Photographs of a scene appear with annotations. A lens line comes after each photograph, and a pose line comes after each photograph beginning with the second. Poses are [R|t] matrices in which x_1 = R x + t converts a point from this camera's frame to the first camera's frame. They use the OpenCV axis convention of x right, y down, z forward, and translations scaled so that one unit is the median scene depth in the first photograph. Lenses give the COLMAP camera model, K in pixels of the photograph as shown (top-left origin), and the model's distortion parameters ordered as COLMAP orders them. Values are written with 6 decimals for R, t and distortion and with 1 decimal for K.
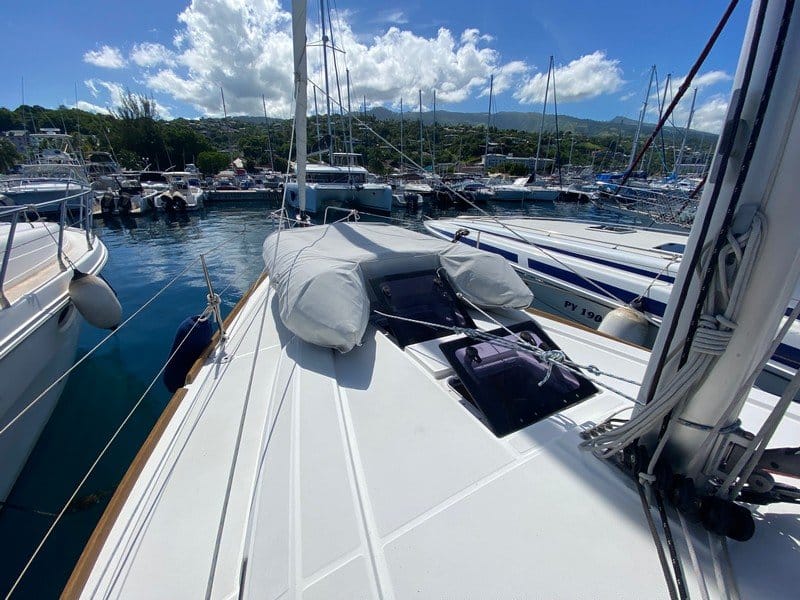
lens RADIAL K [[320.2, 0, 399.4], [0, 320.2, 299.0], [0, 0, 1]] dist [0.015046, -0.017352]
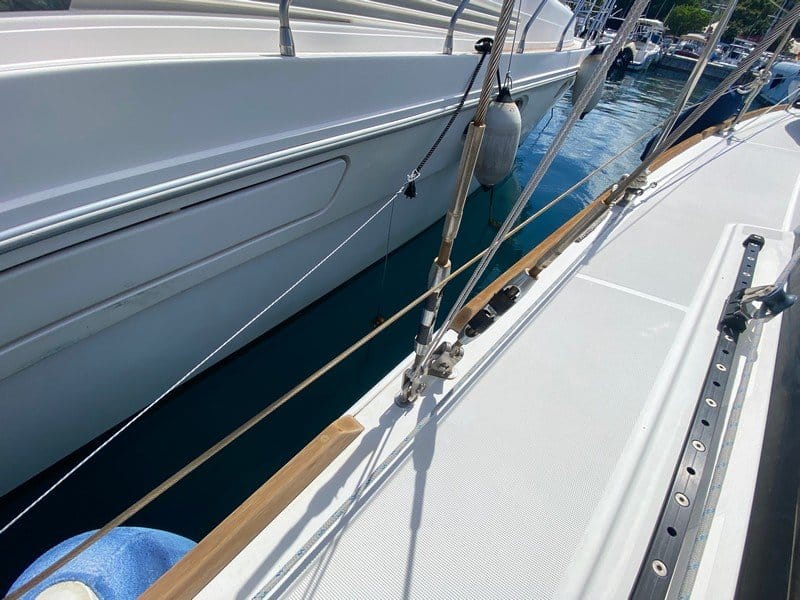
lens RADIAL K [[320.2, 0, 399.4], [0, 320.2, 299.0], [0, 0, 1]] dist [0.015046, -0.017352]
pose [[0.469357, 0.627336, -0.621412, -0.010280], [-0.399569, 0.778463, 0.484086, 0.035373], [0.787431, 0.021088, 0.616041, -0.022844]]
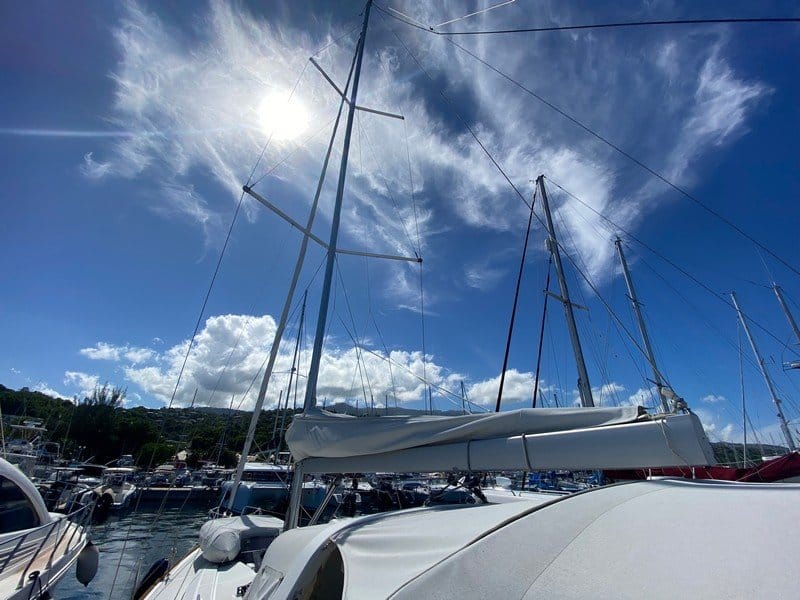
lens RADIAL K [[321.6, 0, 398.1], [0, 321.6, 297.8], [0, 0, 1]] dist [0.014153, -0.018371]
pose [[0.993305, 0.062077, 0.097425, 0.052359], [0.032971, 0.655927, -0.754104, 0.044942], [-0.110716, 0.752268, 0.649488, -0.154917]]
